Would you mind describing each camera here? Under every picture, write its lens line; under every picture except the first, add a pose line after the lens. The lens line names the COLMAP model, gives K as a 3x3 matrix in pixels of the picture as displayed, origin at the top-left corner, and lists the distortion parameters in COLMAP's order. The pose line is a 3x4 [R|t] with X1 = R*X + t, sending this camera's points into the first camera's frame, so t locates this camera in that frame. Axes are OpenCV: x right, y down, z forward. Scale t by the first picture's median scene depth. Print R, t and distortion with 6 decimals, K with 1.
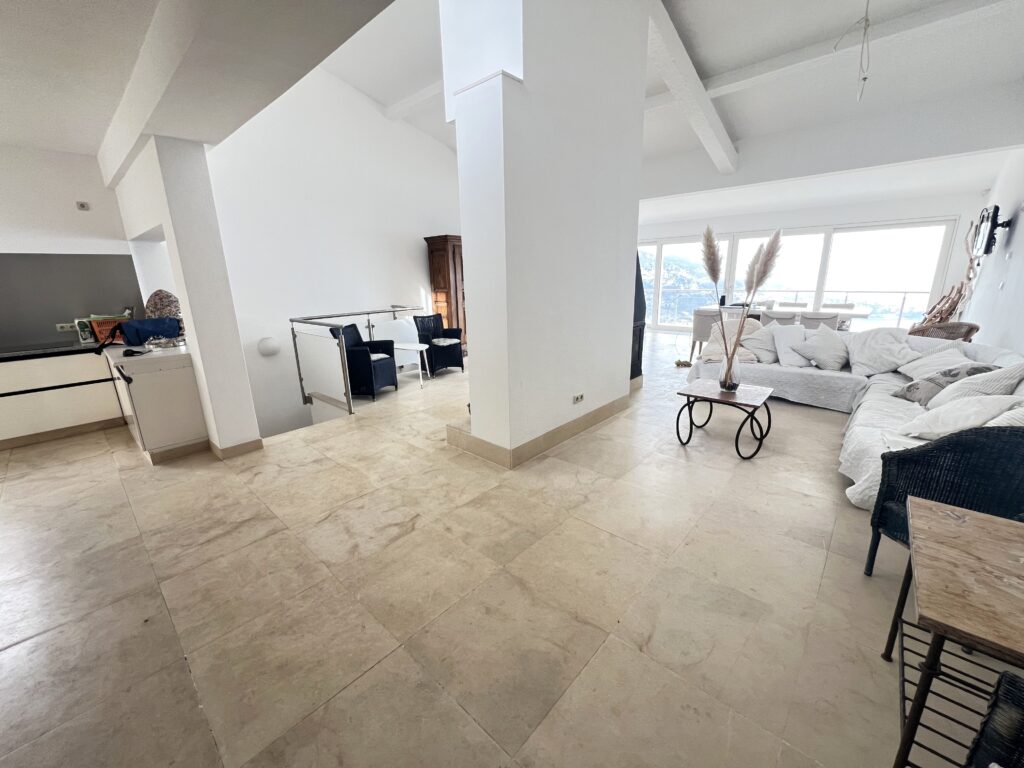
lens RADIAL K [[408.0, 0, 509.7], [0, 408.0, 381.9], [0, 0, 1]] dist [-0.002841, 0.000309]
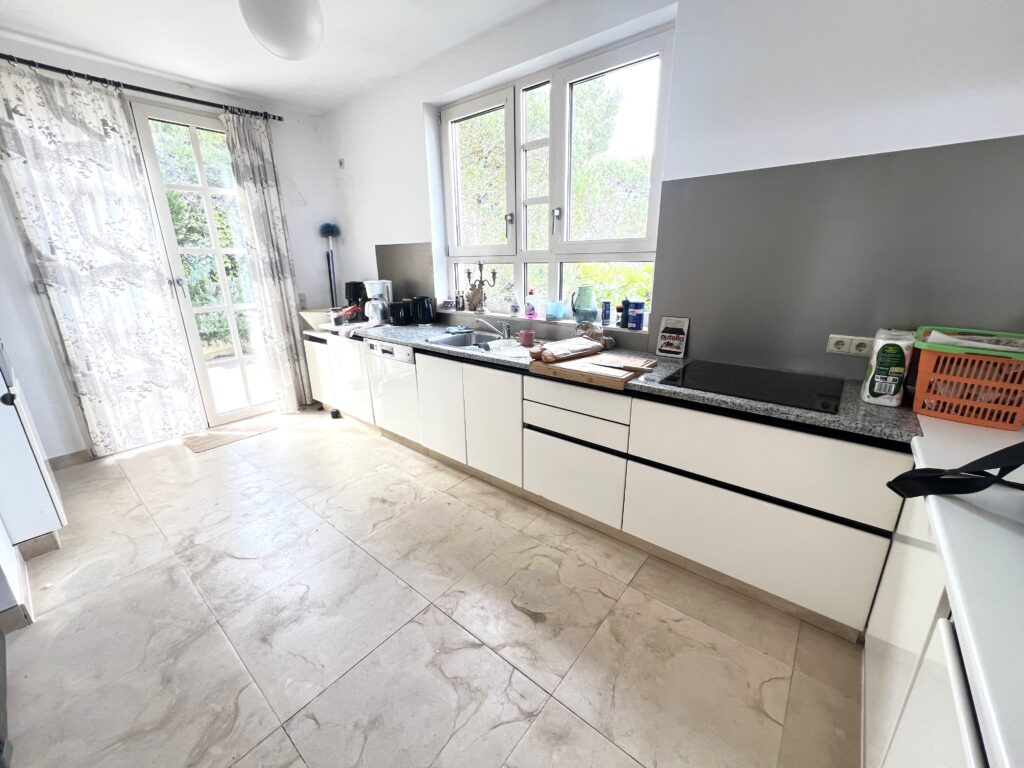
lens RADIAL K [[408.0, 0, 509.7], [0, 408.0, 381.9], [0, 0, 1]] dist [-0.002841, 0.000309]
pose [[0.048992, 0.309399, -0.949670, -0.764663], [-0.239485, 0.926714, 0.289565, -0.147132], [0.969663, 0.213245, 0.119498, 0.680964]]
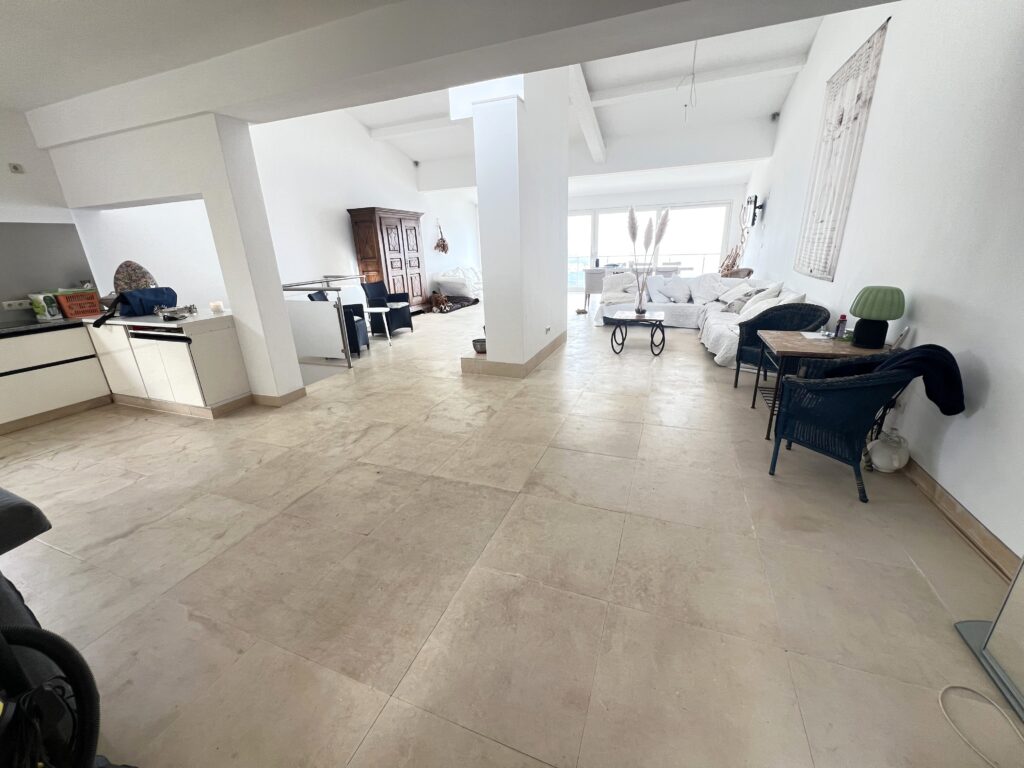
lens RADIAL K [[408.0, 0, 509.7], [0, 408.0, 381.9], [0, 0, 1]] dist [-0.002841, 0.000309]
pose [[0.933848, -0.125739, 0.334838, -0.413993], [0.106572, 0.991465, 0.075094, 0.091711], [-0.341423, -0.034442, 0.939279, -0.251161]]
